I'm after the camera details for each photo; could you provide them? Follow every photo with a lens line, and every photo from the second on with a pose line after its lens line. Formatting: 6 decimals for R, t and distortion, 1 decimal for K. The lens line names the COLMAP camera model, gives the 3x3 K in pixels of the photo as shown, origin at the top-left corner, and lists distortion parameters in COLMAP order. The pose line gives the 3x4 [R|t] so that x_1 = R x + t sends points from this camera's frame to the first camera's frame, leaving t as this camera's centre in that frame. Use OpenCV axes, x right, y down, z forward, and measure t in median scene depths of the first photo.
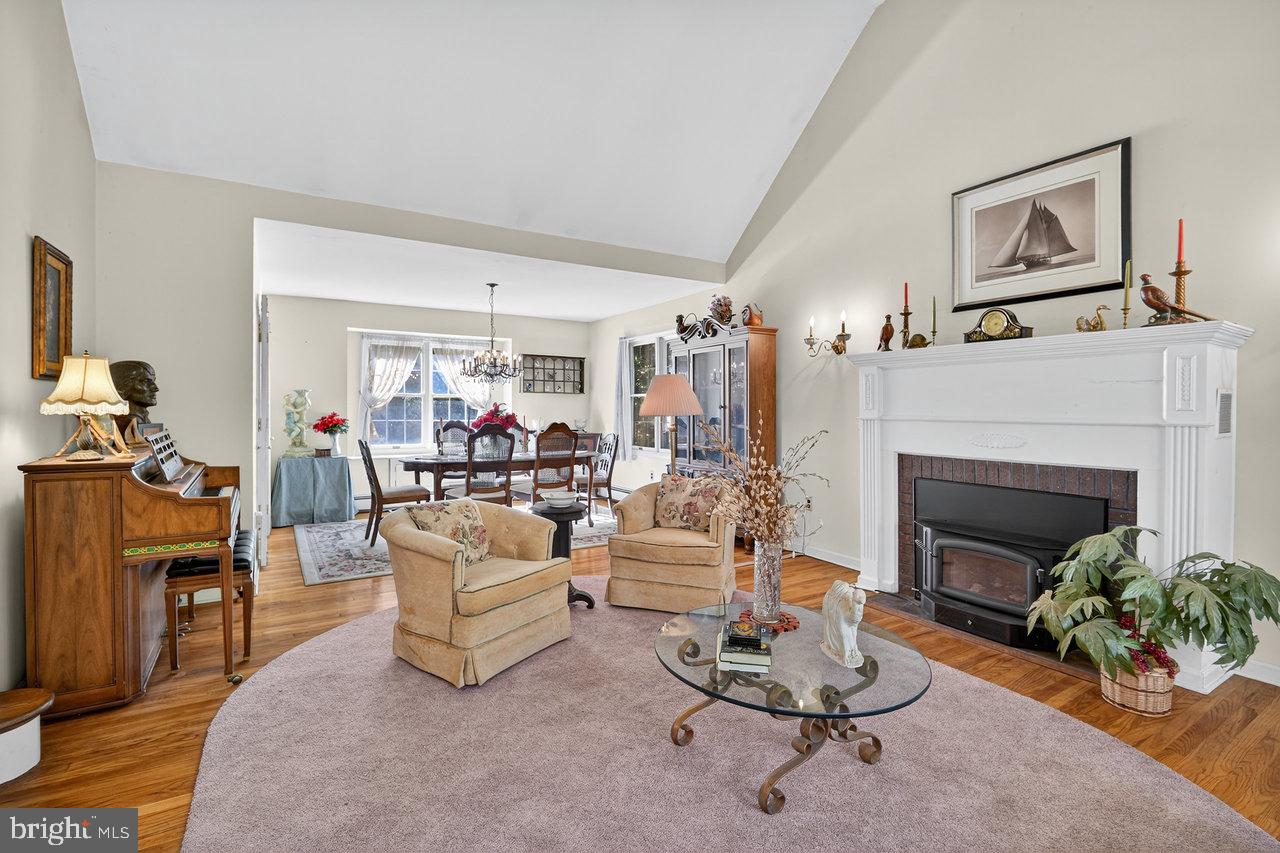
lens RADIAL K [[600.8, 0, 644.1], [0, 600.8, 413.9], [0, 0, 1]] dist [-0.003453, -0.000247]
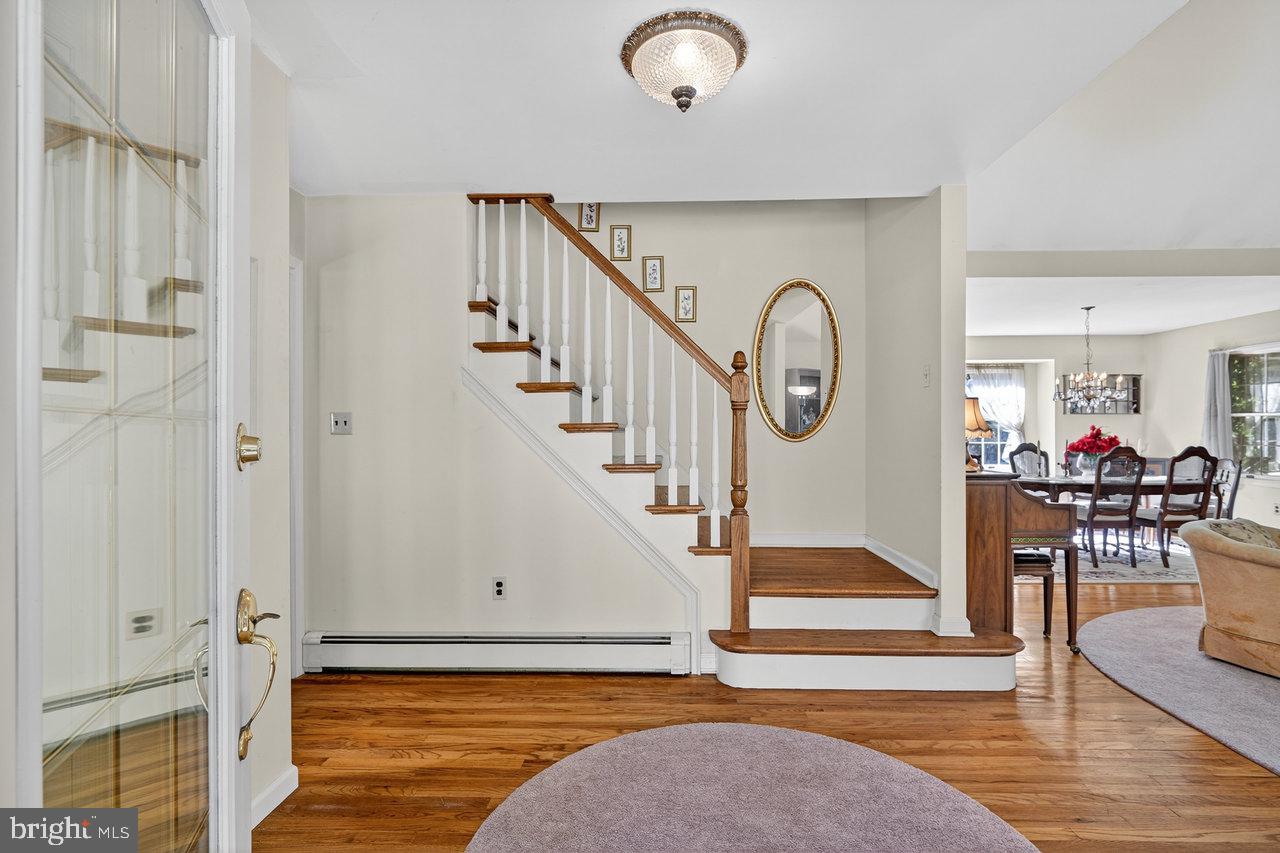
lens RADIAL K [[603.7, 0, 640.0], [0, 603.7, 426.5], [0, 0, 1]] dist [-0.008222, -0.000028]
pose [[0.836969, -0.004800, -0.547229, -0.455084], [-0.002083, 0.999926, -0.011957, -0.005137], [0.547246, 0.011148, 0.836898, -0.336680]]
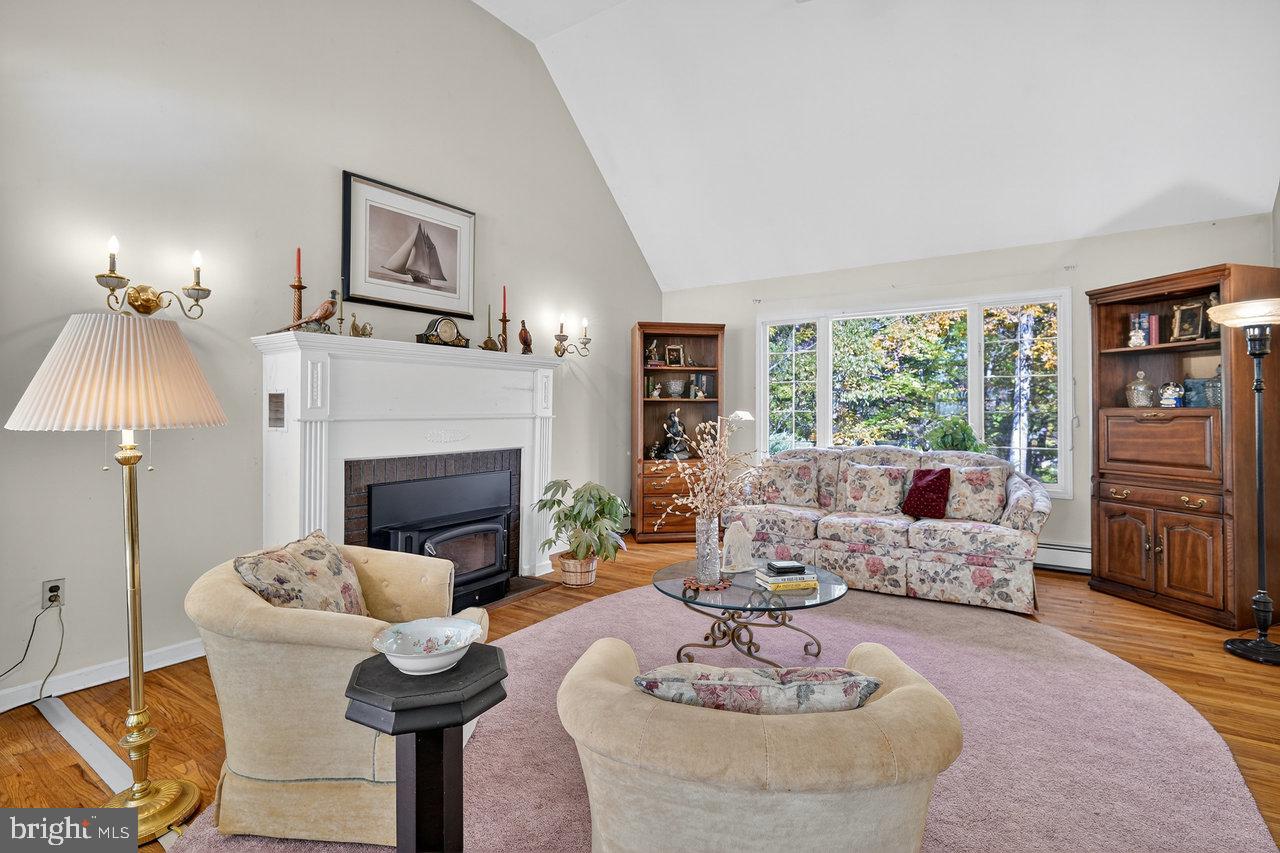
lens RADIAL K [[605.4, 0, 647.2], [0, 605.4, 401.2], [0, 0, 1]] dist [-0.002788, -0.000876]
pose [[-0.414507, 0.009454, 0.909997, -0.458459], [0.005733, 0.999953, -0.007777, -0.006543], [-0.910028, 0.001993, -0.414542, 0.869256]]
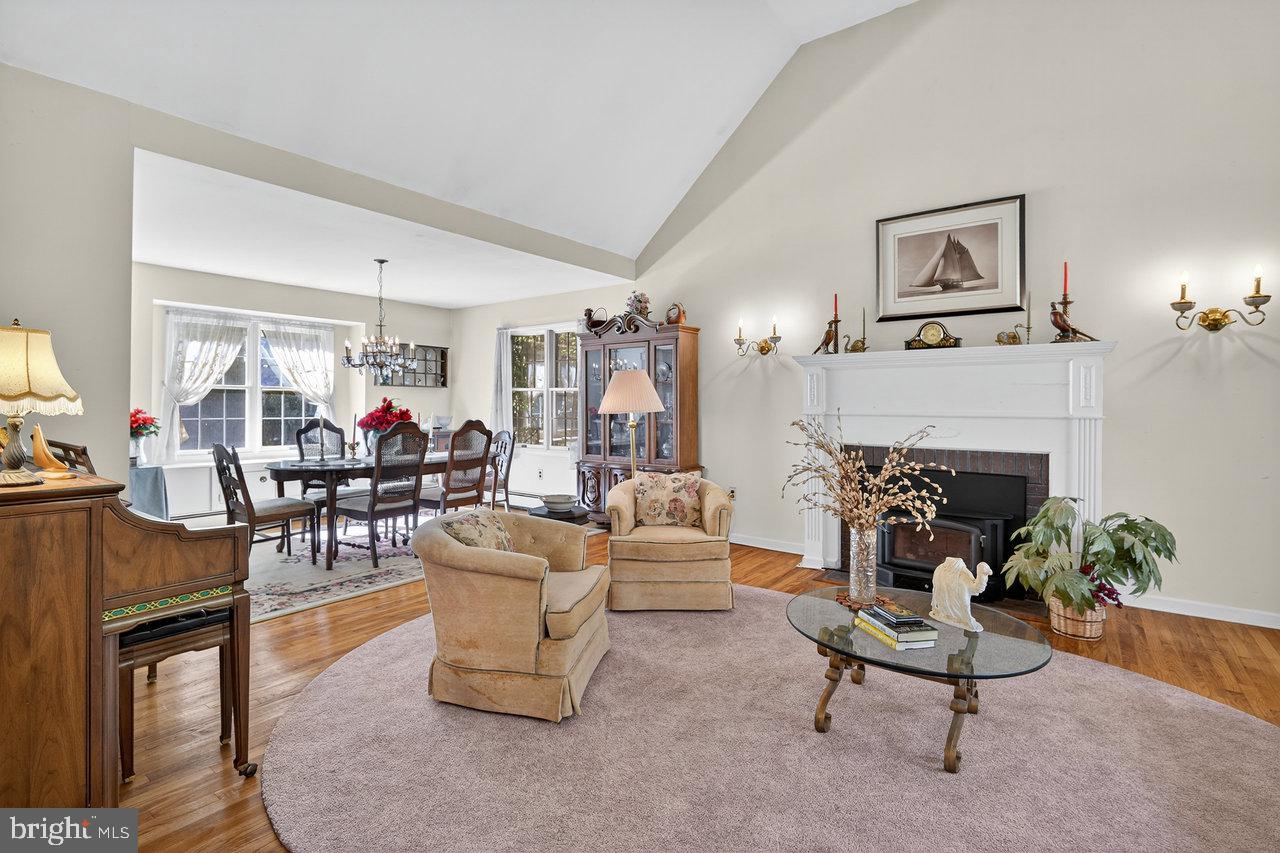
lens RADIAL K [[605.4, 0, 647.2], [0, 605.4, 401.2], [0, 0, 1]] dist [-0.002788, -0.000876]
pose [[0.929053, 0.002001, 0.369941, -0.301354], [0.002439, 0.999931, -0.011534, -0.003054], [-0.369938, 0.011617, 0.928984, 0.069220]]
